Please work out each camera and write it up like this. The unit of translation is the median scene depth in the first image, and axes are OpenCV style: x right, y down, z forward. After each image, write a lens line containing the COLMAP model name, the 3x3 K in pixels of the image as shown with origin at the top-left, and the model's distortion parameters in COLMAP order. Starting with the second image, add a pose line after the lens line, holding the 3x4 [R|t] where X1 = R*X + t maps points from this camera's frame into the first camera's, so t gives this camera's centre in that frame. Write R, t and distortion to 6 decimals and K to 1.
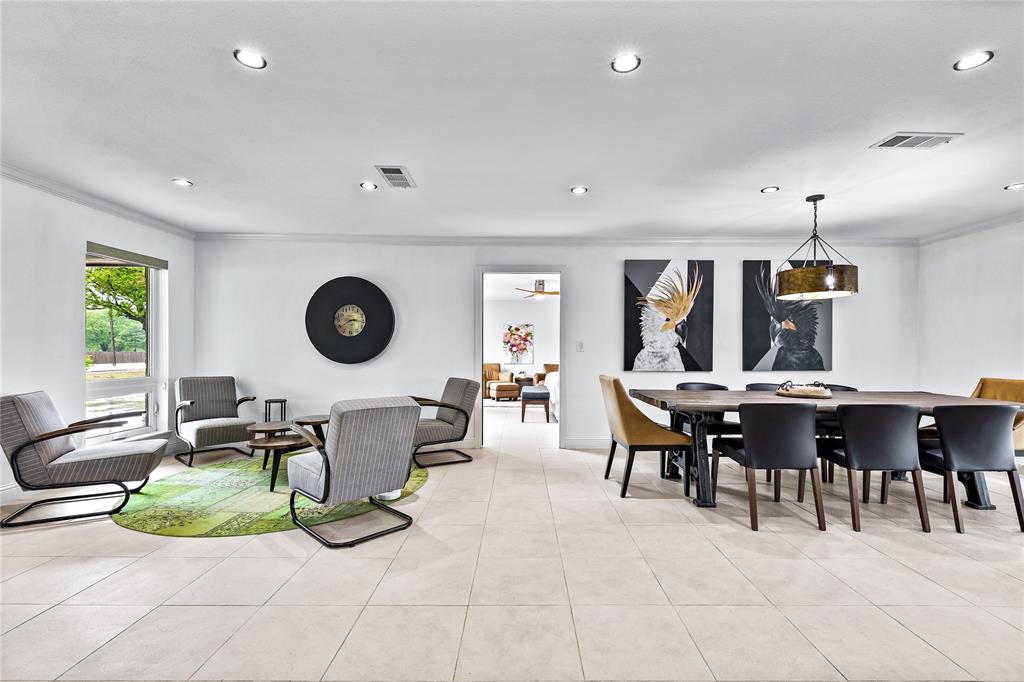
lens RADIAL K [[440.6, 0, 526.1], [0, 440.6, 354.8], [0, 0, 1]] dist [0.002930, -0.002483]
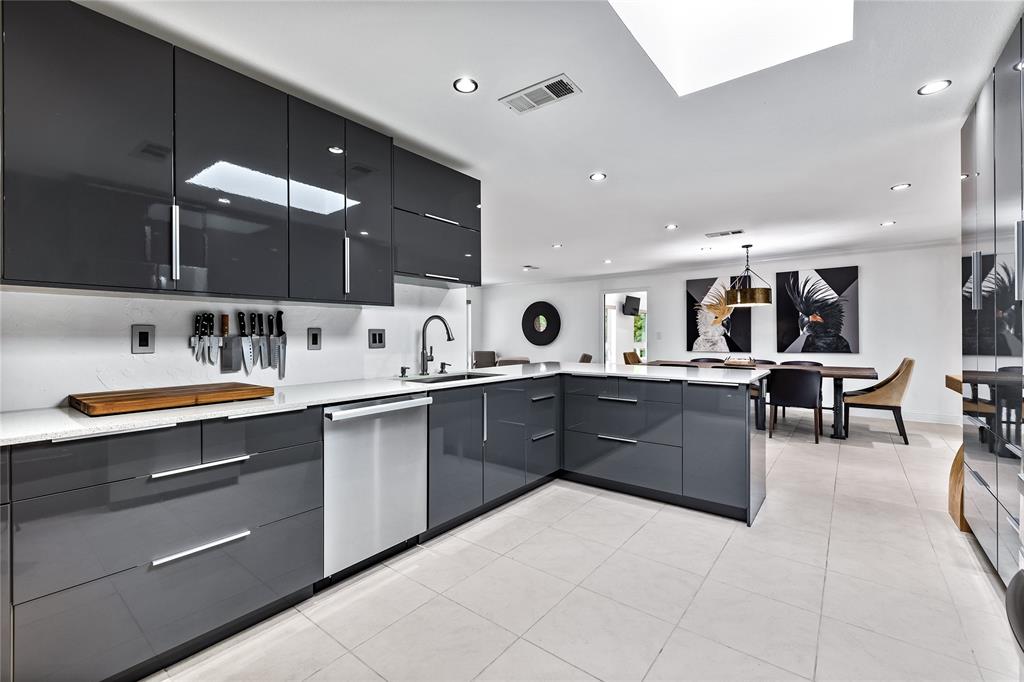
lens RADIAL K [[440.6, 0, 502.0], [0, 440.6, 336.0], [0, 0, 1]] dist [0.002930, -0.002483]
pose [[0.779419, -0.008714, -0.626443, 0.692425], [-0.000281, 0.999898, -0.014258, 0.004988], [0.626503, 0.011289, 0.779337, -0.628897]]
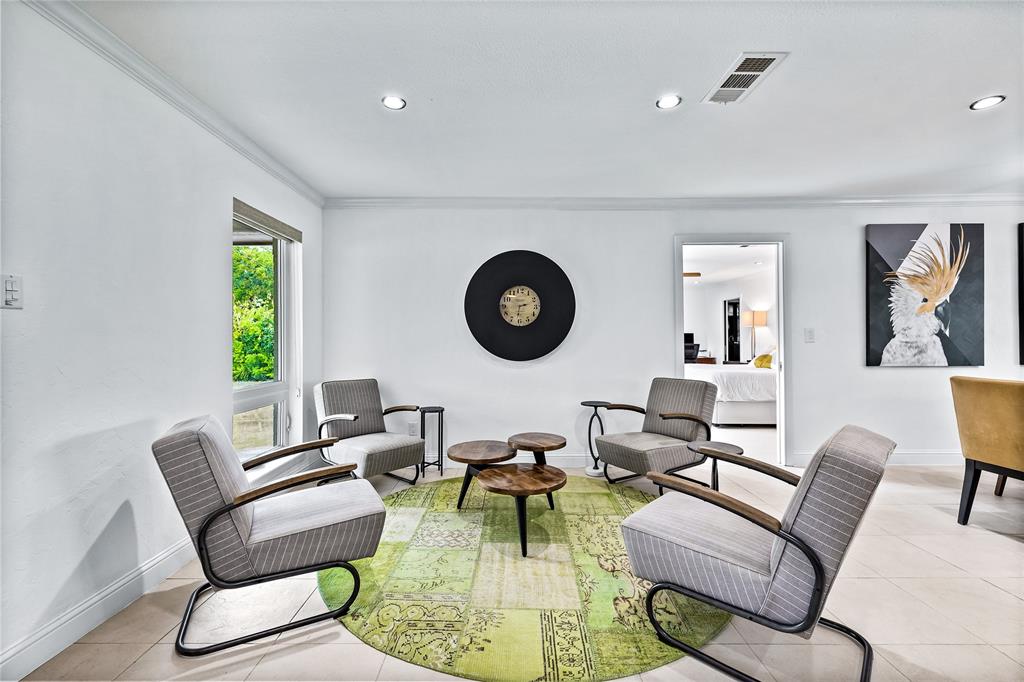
lens RADIAL K [[440.6, 0, 521.4], [0, 440.6, 334.7], [0, 0, 1]] dist [0.002930, -0.002483]
pose [[0.999886, -0.010288, -0.011065, -0.383091], [0.010106, 0.999814, -0.016422, -0.013198], [0.011232, 0.016308, 0.999804, 0.214274]]
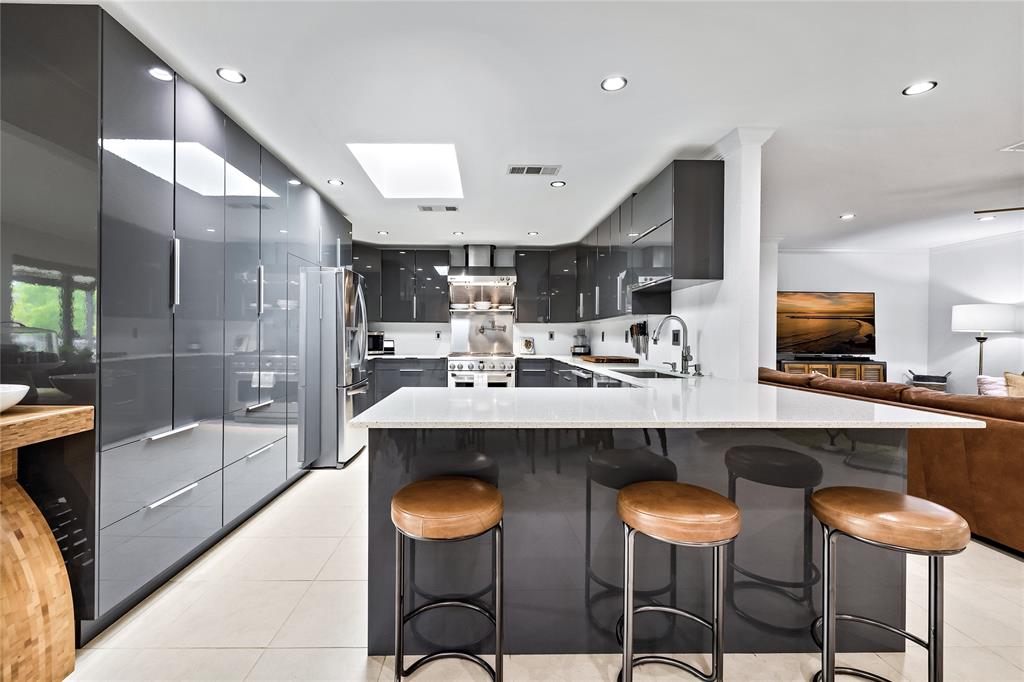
lens RADIAL K [[440.6, 0, 493.4], [0, 440.6, 337.4], [0, 0, 1]] dist [0.002930, -0.002483]
pose [[-0.999773, -0.013765, -0.016242, 0.501277], [-0.014002, 0.999796, 0.014559, -0.006364], [0.016039, 0.014784, -0.999762, 0.448753]]
